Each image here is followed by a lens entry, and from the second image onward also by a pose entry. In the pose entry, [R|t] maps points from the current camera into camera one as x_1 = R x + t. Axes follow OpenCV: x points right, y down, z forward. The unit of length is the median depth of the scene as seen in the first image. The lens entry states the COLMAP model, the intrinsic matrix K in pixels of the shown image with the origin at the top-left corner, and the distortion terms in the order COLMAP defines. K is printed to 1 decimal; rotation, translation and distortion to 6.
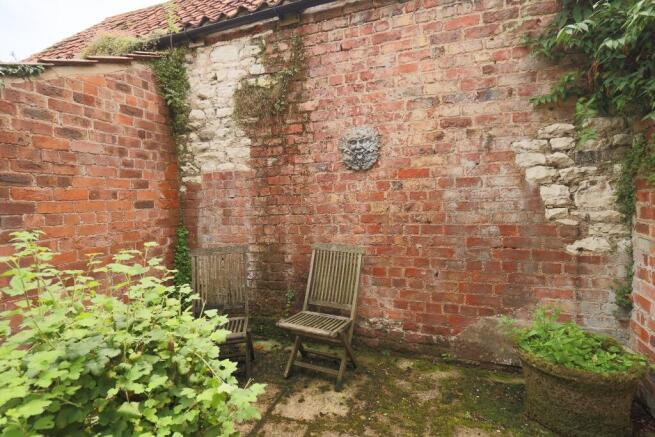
lens RADIAL K [[337.2, 0, 329.6], [0, 337.2, 217.2], [0, 0, 1]] dist [0.001723, -0.000767]
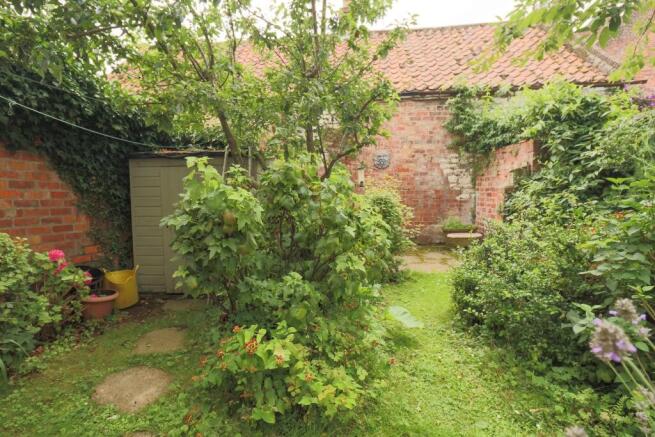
lens RADIAL K [[337.2, 0, 325.6], [0, 337.2, 218.3], [0, 0, 1]] dist [0.001723, -0.000767]
pose [[0.962894, -0.006848, 0.269794, -1.072263], [0.008182, 0.999959, -0.003820, 0.253050], [-0.269757, 0.005885, 0.962910, -1.366488]]
